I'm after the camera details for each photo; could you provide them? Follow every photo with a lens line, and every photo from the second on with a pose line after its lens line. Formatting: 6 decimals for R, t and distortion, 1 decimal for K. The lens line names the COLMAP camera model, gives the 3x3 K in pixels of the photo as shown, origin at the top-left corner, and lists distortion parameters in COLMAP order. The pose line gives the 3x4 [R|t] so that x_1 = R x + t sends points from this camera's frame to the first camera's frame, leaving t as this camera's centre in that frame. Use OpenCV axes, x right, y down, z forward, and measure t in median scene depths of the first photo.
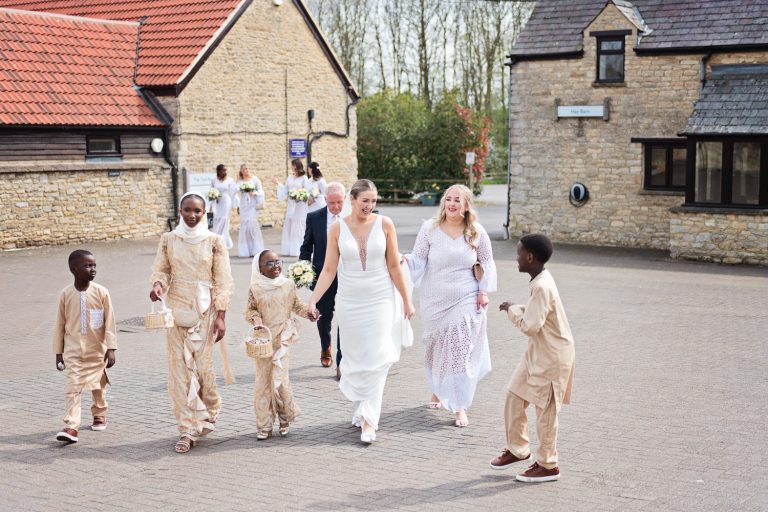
lens RADIAL K [[687.0, 0, 384.0], [0, 687.0, 256.0], [0, 0, 1]] dist [0.001773, -0.005415]
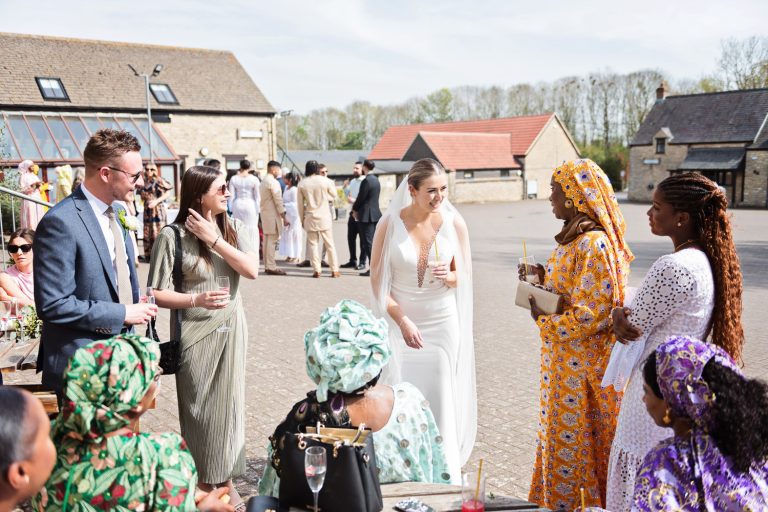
lens RADIAL K [[687.0, 0, 384.0], [0, 687.0, 256.0], [0, 0, 1]] dist [0.001773, -0.005415]
pose [[0.964915, 0.021051, -0.261719, -0.078083], [-0.021505, 0.999768, 0.001128, 0.260395], [0.261682, 0.004540, 0.965144, -2.456797]]
